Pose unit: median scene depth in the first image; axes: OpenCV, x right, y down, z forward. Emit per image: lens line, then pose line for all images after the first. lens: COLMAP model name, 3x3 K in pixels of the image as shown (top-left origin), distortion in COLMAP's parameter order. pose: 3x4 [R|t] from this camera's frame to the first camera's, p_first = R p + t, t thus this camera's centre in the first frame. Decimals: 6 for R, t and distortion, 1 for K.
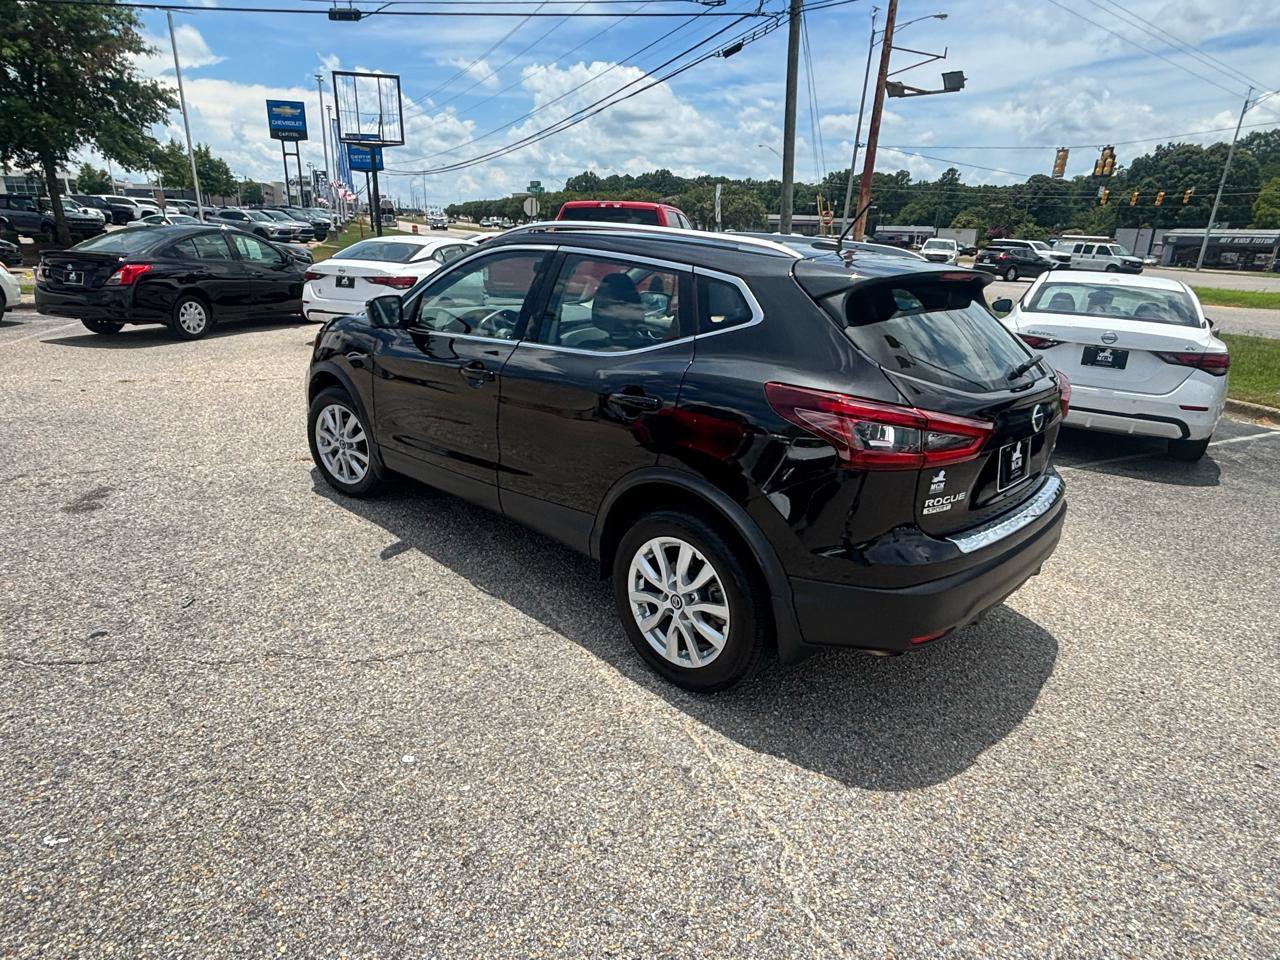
lens RADIAL K [[749.3, 0, 633.7], [0, 749.3, 482.0], [0, 0, 1]] dist [-0.017614, 0.010813]
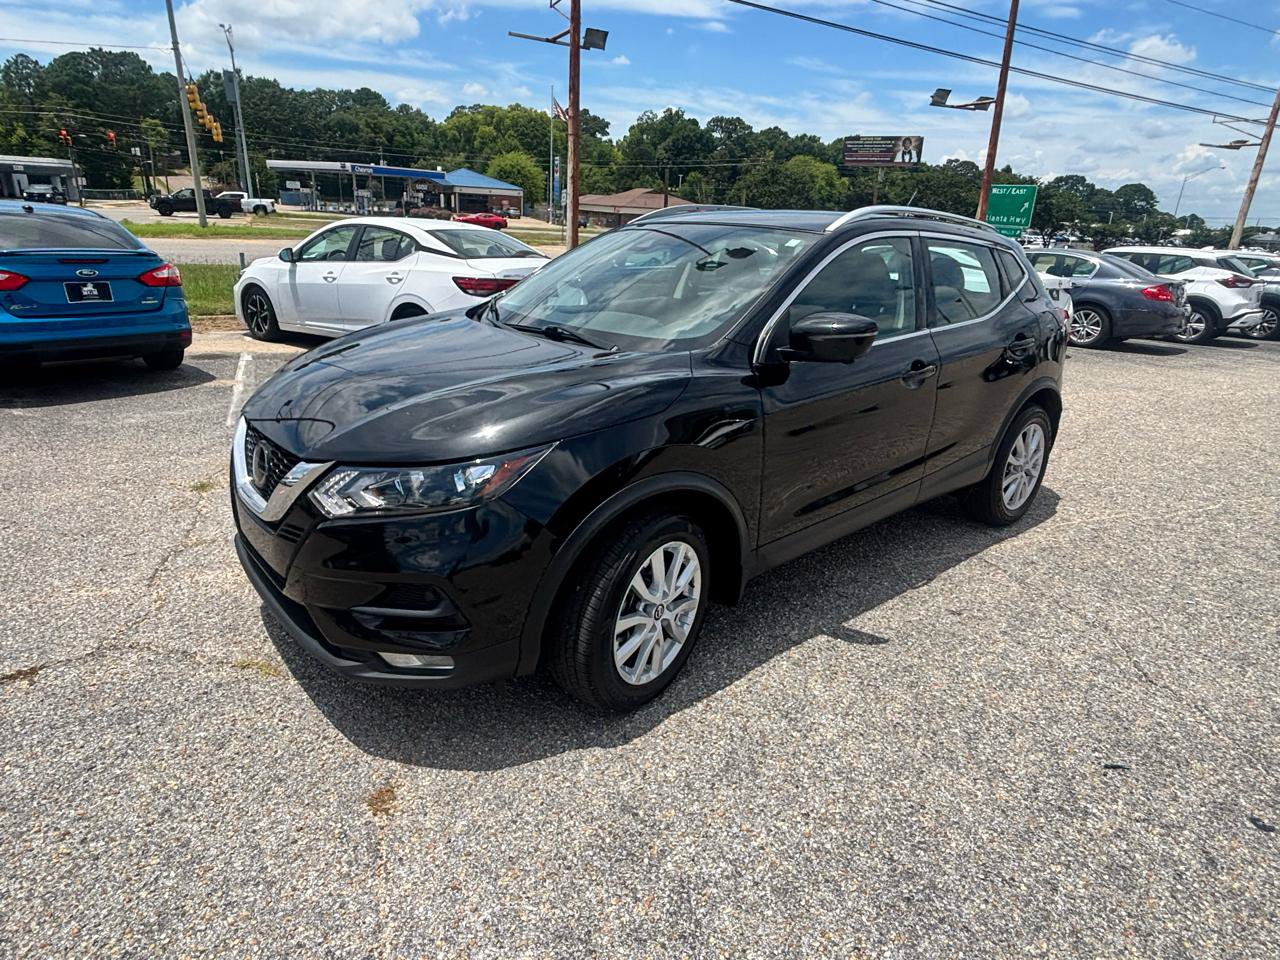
lens RADIAL K [[749.3, 0, 640.2], [0, 749.3, 470.2], [0, 0, 1]] dist [-0.017614, 0.010813]
pose [[0.083404, -0.352210, 0.932197, -1.007934], [0.274620, 0.907358, 0.318255, -0.374540], [-0.957929, 0.229456, 0.172402, 1.053006]]
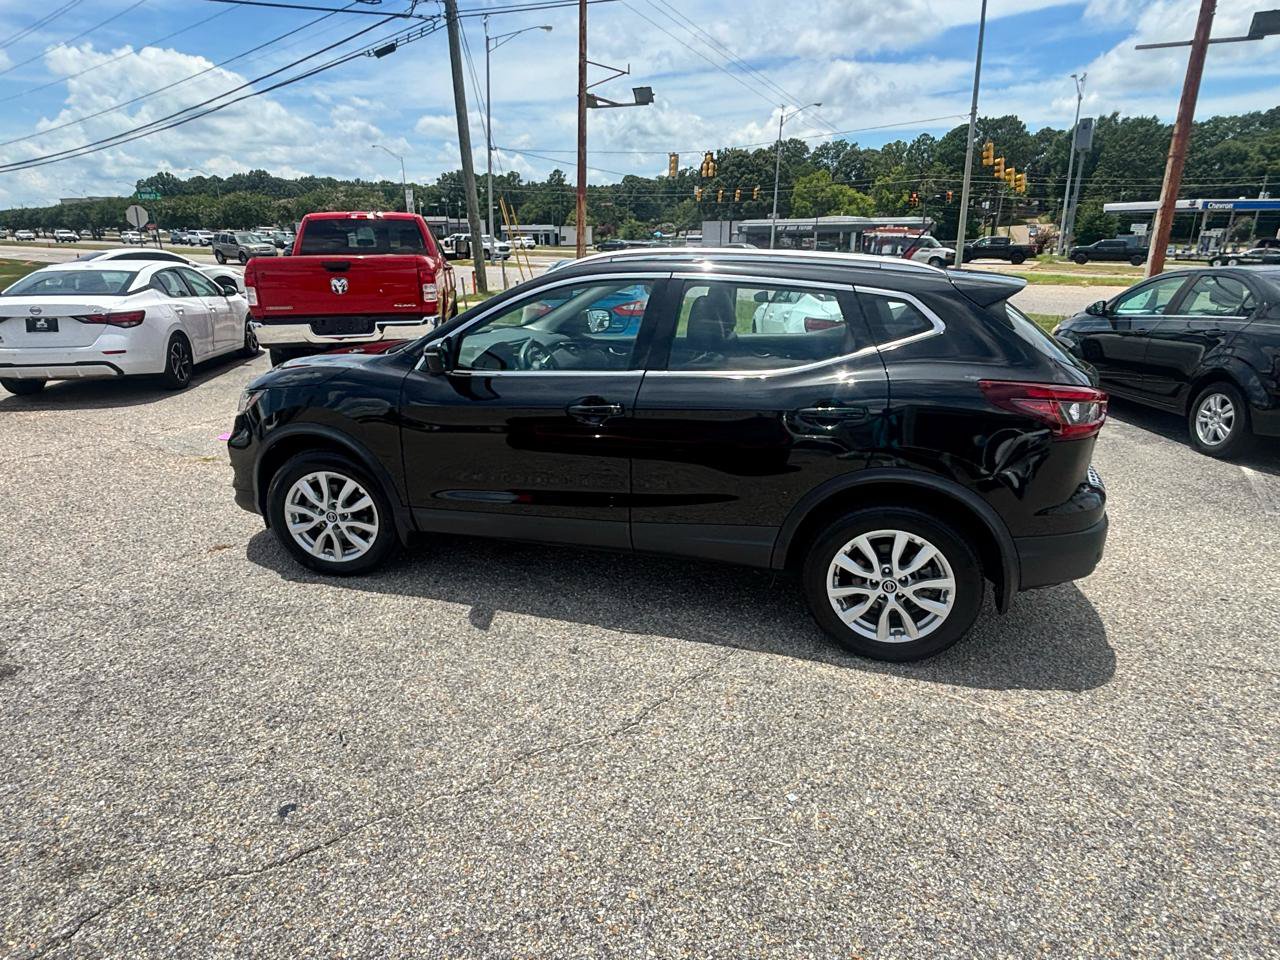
lens RADIAL K [[749.3, 0, 634.1], [0, 749.3, 481.0], [0, 0, 1]] dist [-0.017614, 0.010813]
pose [[0.886643, -0.175257, 0.427959, -0.517548], [0.176027, 0.983647, 0.038129, -0.073569], [-0.427643, 0.041525, 0.902993, 0.106136]]
